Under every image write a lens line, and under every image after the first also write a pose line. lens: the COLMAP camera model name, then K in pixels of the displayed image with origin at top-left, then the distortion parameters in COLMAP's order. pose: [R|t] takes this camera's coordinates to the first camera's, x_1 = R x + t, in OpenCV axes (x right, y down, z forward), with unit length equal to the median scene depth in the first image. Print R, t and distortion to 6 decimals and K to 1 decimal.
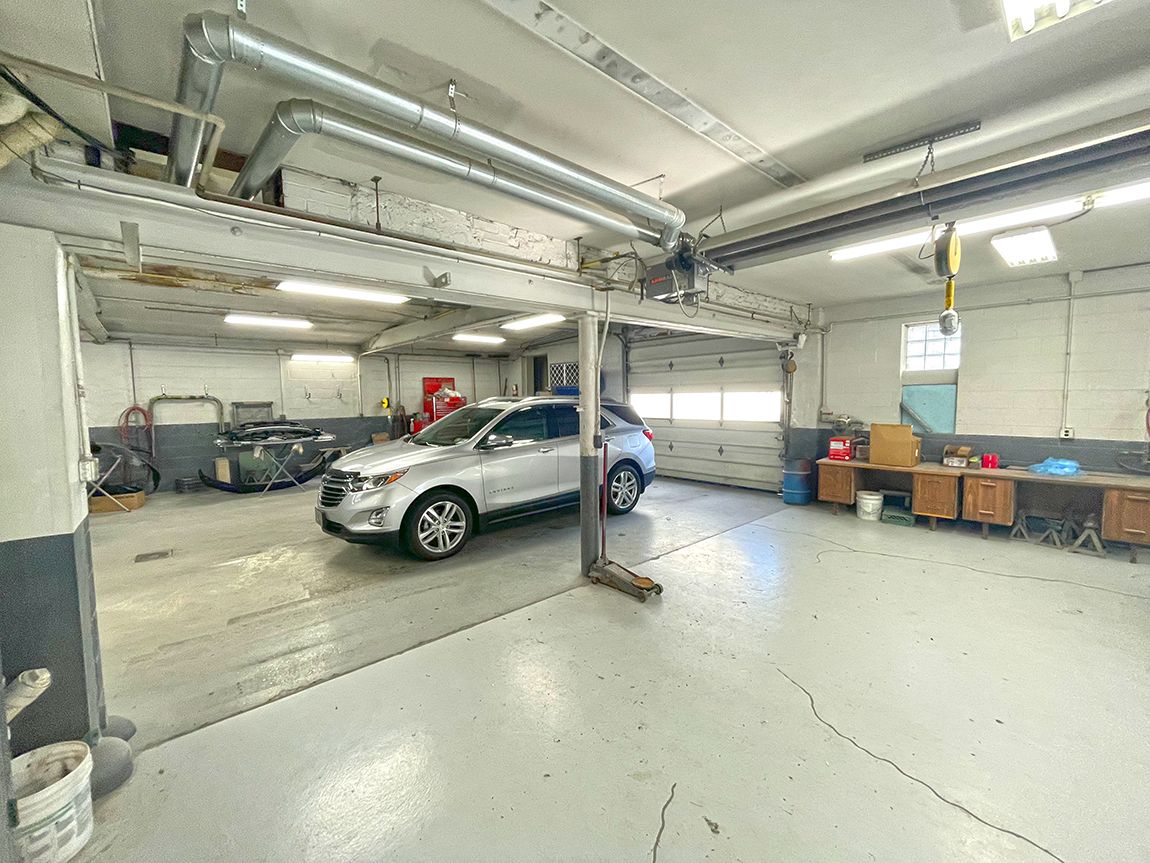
lens RADIAL K [[461.1, 0, 575.0], [0, 461.1, 430.4], [0, 0, 1]] dist [-0.002382, -0.000638]
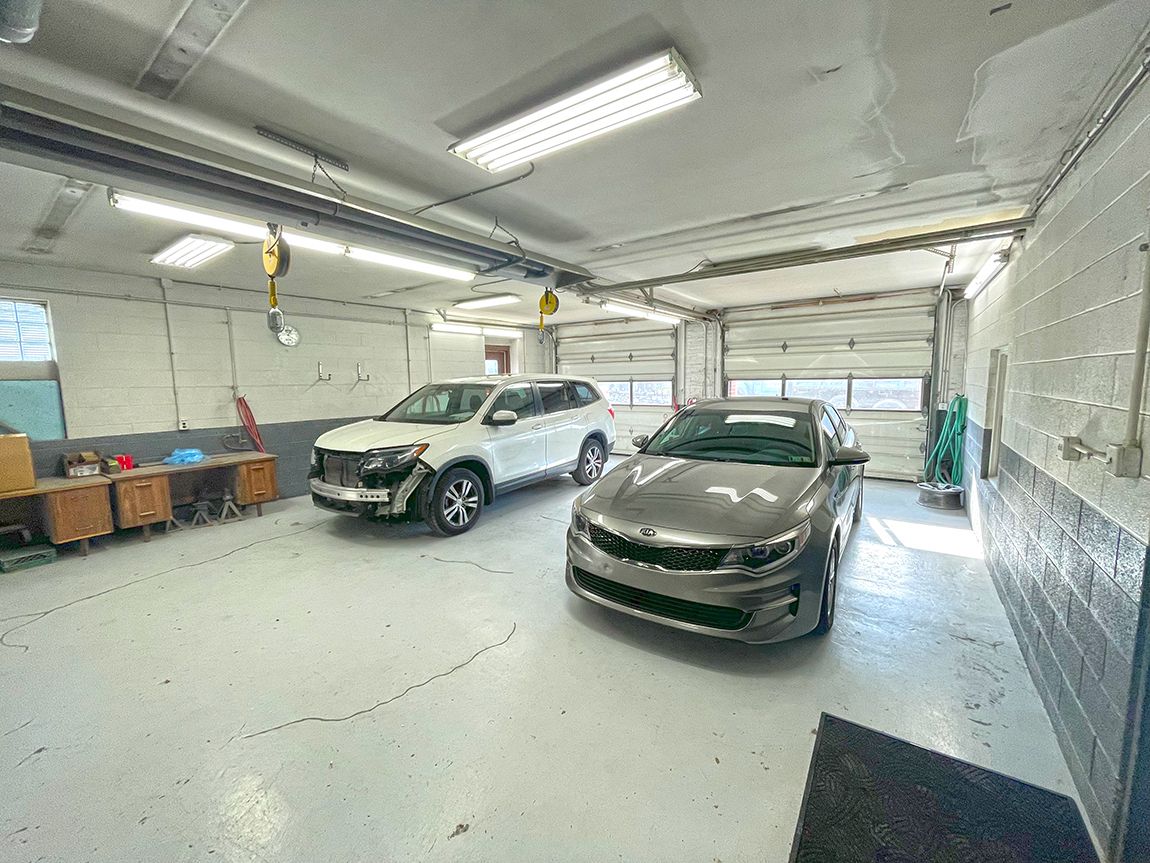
lens RADIAL K [[461.1, 0, 576.0], [0, 461.1, 430.4], [0, 0, 1]] dist [-0.002382, -0.000638]
pose [[-0.220635, -0.088130, 0.971367, -0.228003], [0.089649, 0.989861, 0.110171, -0.020184], [-0.971228, 0.111390, -0.210497, 0.322081]]
